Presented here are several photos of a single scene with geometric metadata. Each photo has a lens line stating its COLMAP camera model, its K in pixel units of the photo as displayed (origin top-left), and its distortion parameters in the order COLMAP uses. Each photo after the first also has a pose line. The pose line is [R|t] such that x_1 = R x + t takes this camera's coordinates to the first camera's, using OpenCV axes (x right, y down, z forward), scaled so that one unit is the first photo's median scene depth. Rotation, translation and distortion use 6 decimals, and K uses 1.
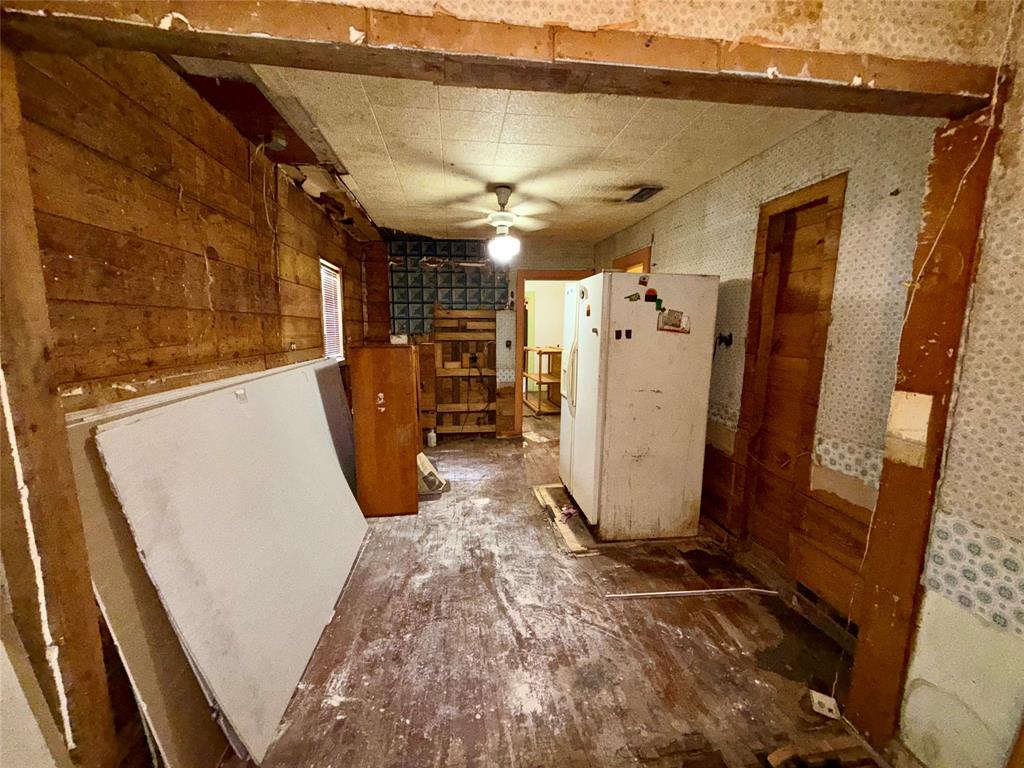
lens RADIAL K [[408.8, 0, 507.8], [0, 408.8, 387.7], [0, 0, 1]] dist [0.000908, -0.000366]
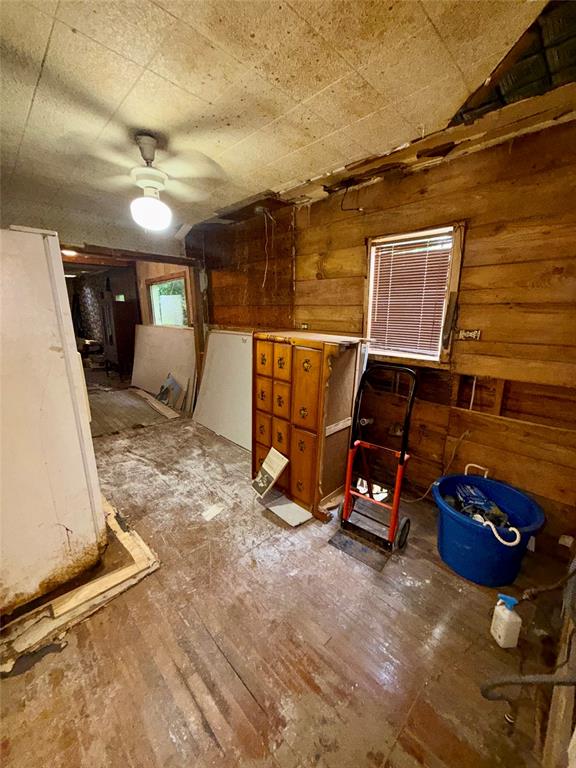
lens RADIAL K [[306.6, 0, 284.4], [0, 306.6, 381.4], [0, 0, 1]] dist [0.000908, -0.000366]
pose [[-0.800807, 0.126984, -0.585306, 0.213199], [-0.099516, 0.935468, 0.339110, -0.302551], [0.590597, 0.329809, -0.736492, 1.971127]]
